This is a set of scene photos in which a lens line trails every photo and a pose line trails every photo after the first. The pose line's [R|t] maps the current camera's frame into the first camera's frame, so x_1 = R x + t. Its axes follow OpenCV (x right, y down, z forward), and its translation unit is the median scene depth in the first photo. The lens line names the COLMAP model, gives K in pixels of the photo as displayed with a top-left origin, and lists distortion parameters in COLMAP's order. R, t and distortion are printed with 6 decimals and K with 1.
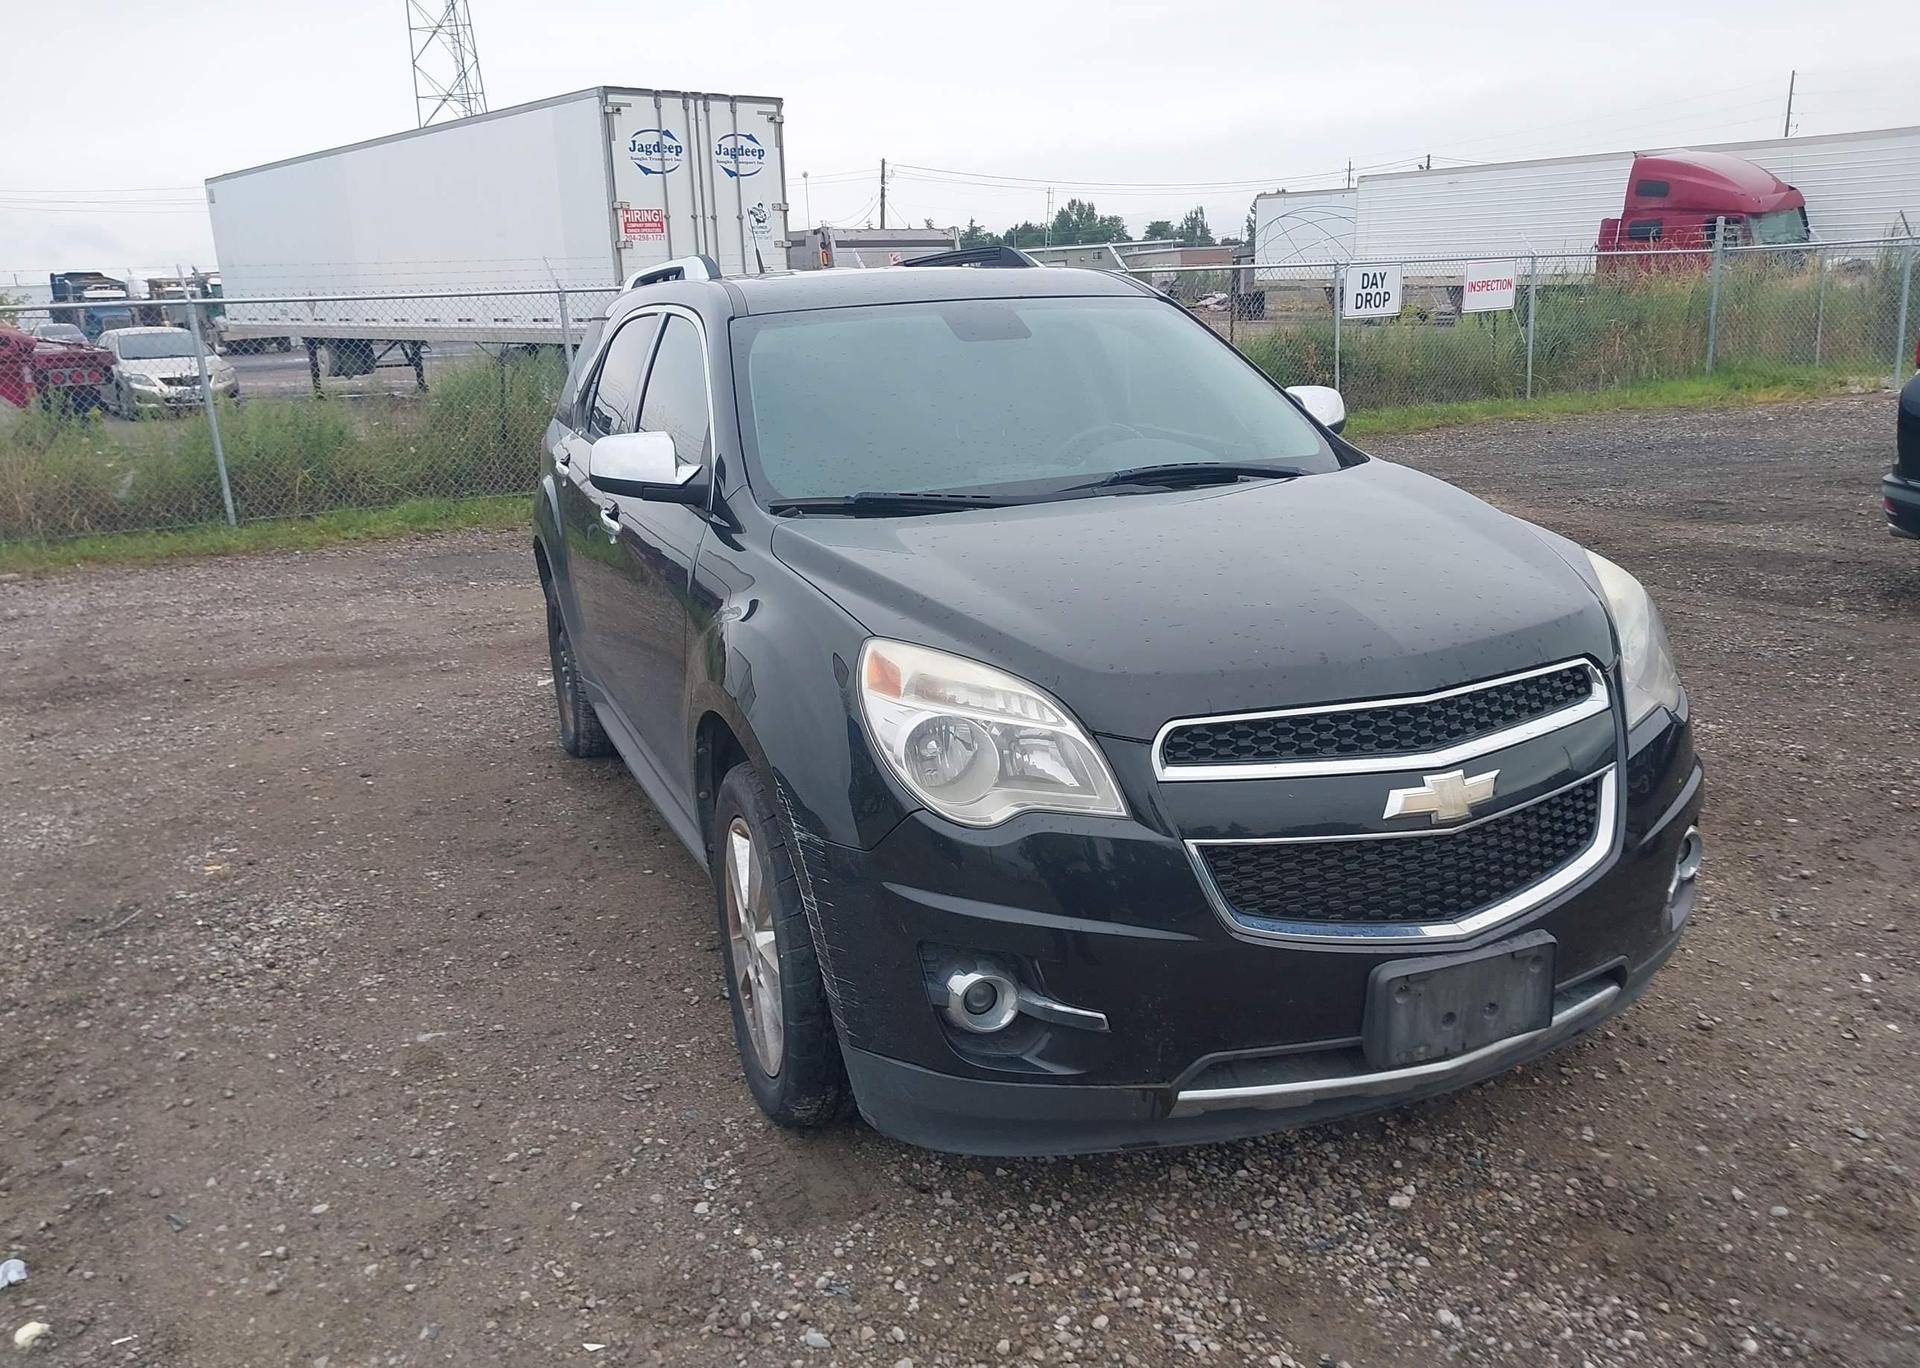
lens RADIAL K [[1491.9, 0, 925.1], [0, 1491.9, 668.0], [0, 0, 1]] dist [0.030484, -0.032664]
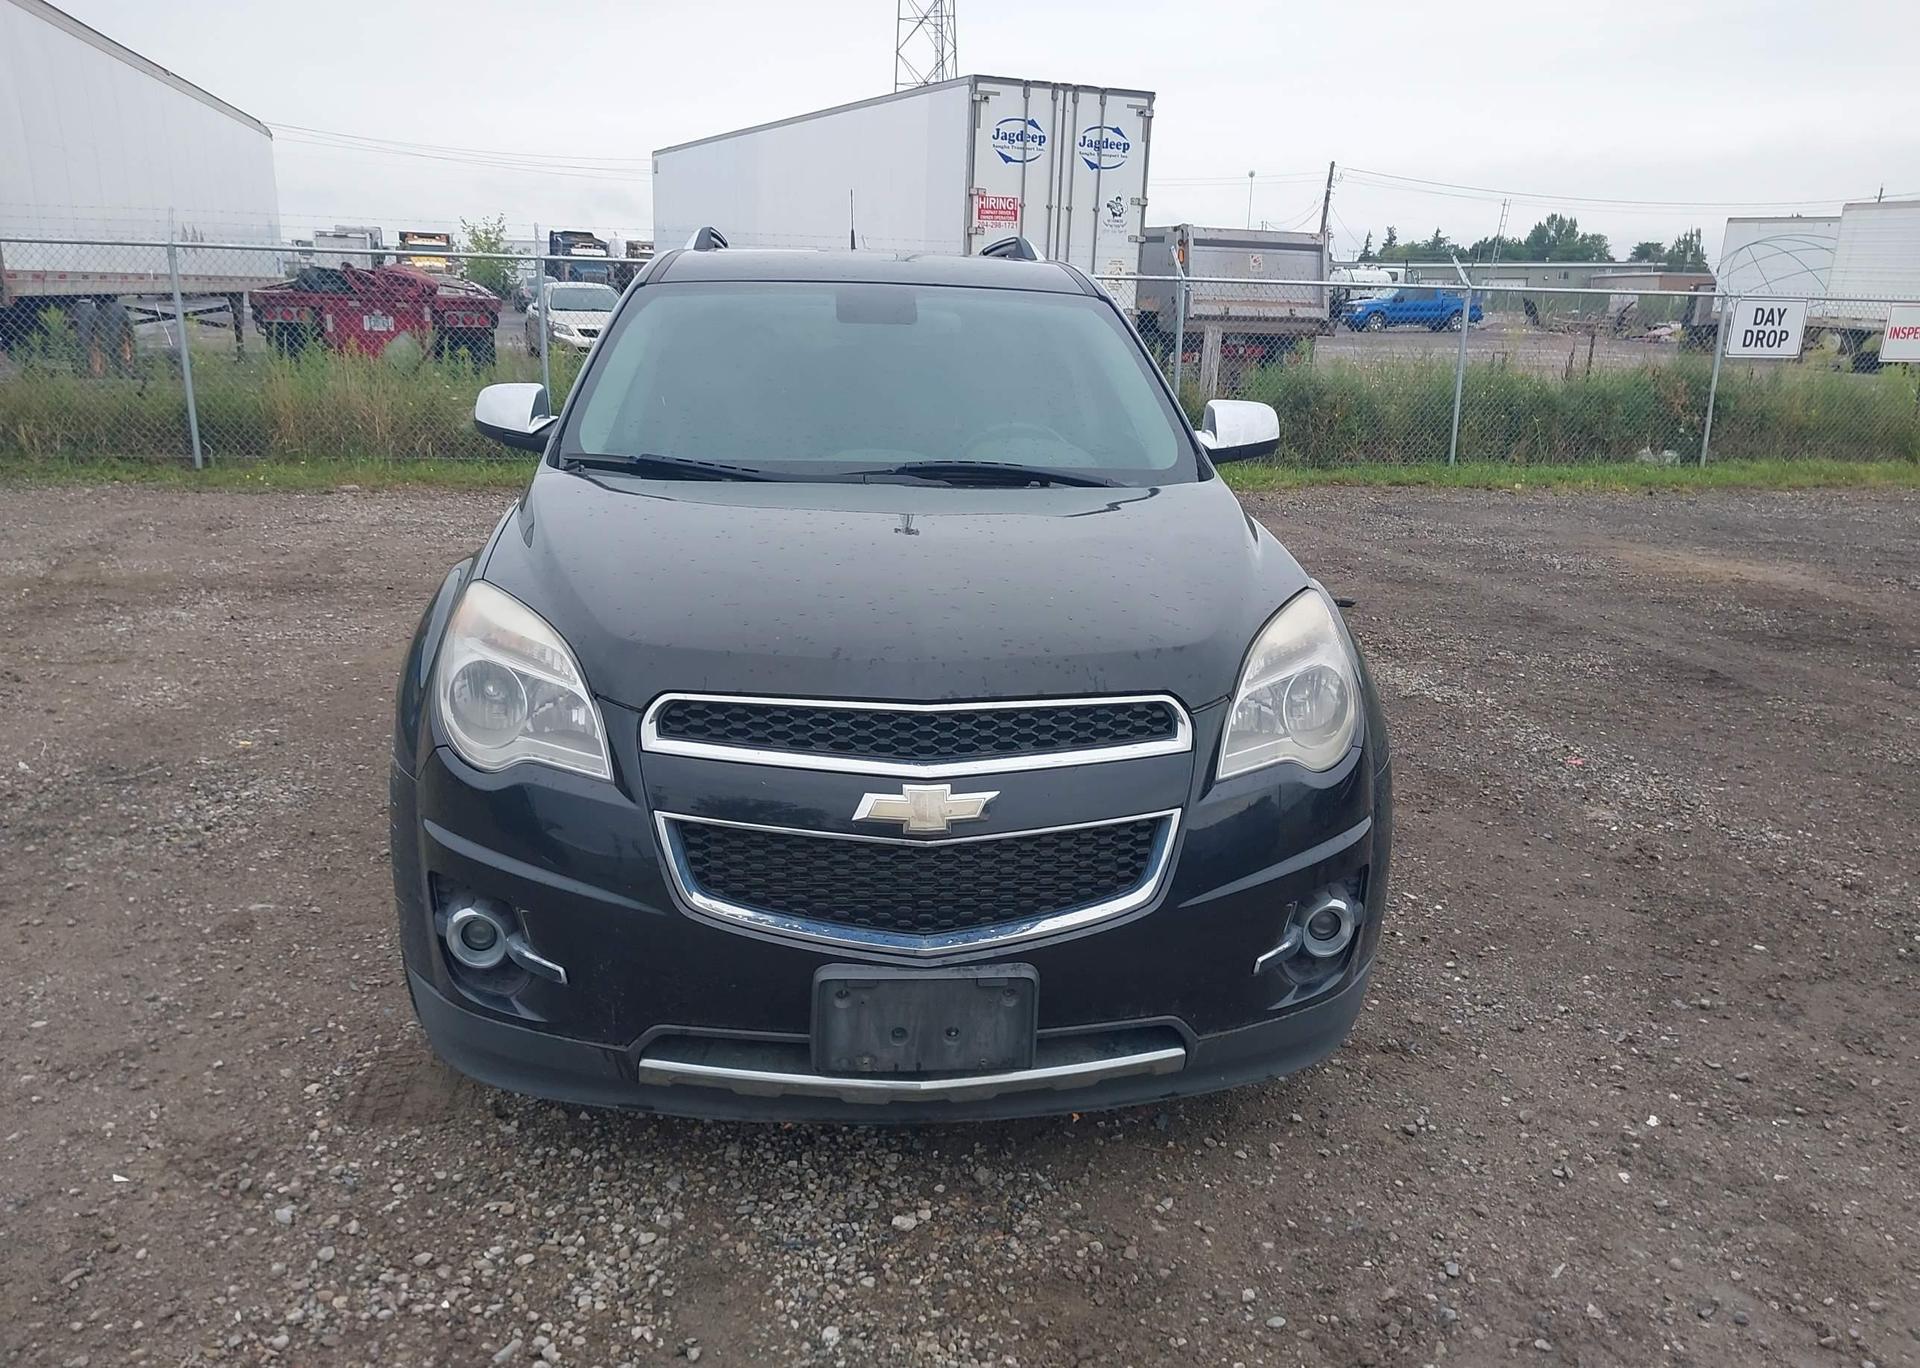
lens RADIAL K [[1491.9, 0, 923.1], [0, 1491.9, 667.7], [0, 0, 1]] dist [0.030484, -0.032664]
pose [[0.959409, 0.131494, -0.249487, 0.413900], [-0.130692, 0.991224, 0.019850, -0.017223], [0.249907, 0.013562, 0.968175, 0.045132]]
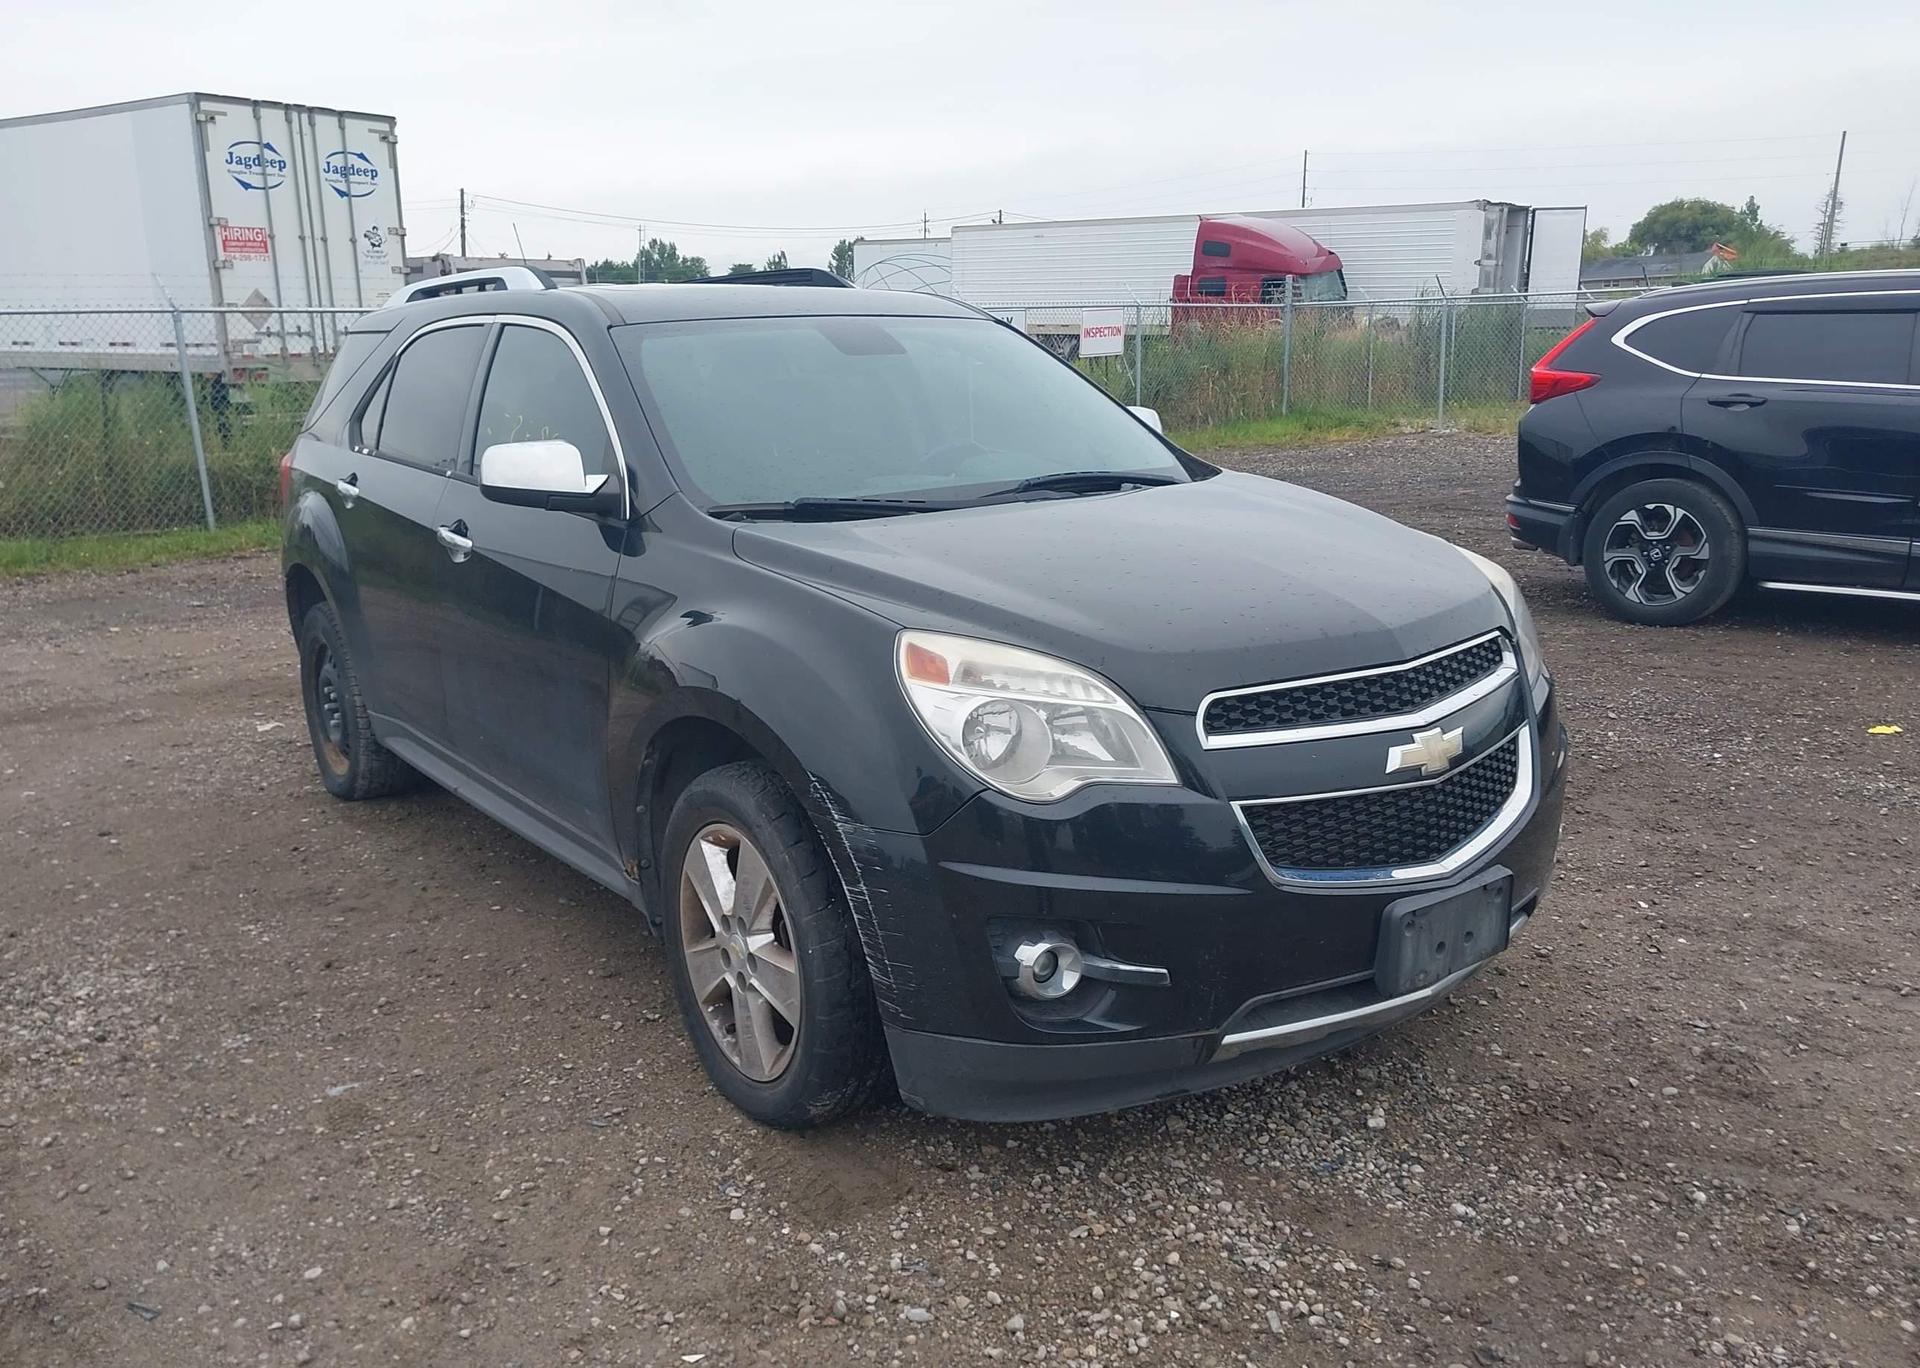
lens RADIAL K [[1491.9, 0, 937.0], [0, 1491.9, 681.5], [0, 0, 1]] dist [0.030484, -0.032664]
pose [[0.963819, -0.038847, 0.263710, -0.220729], [0.043408, 0.998991, -0.011487, 0.021410], [-0.262998, 0.022518, 0.964534, 0.003345]]
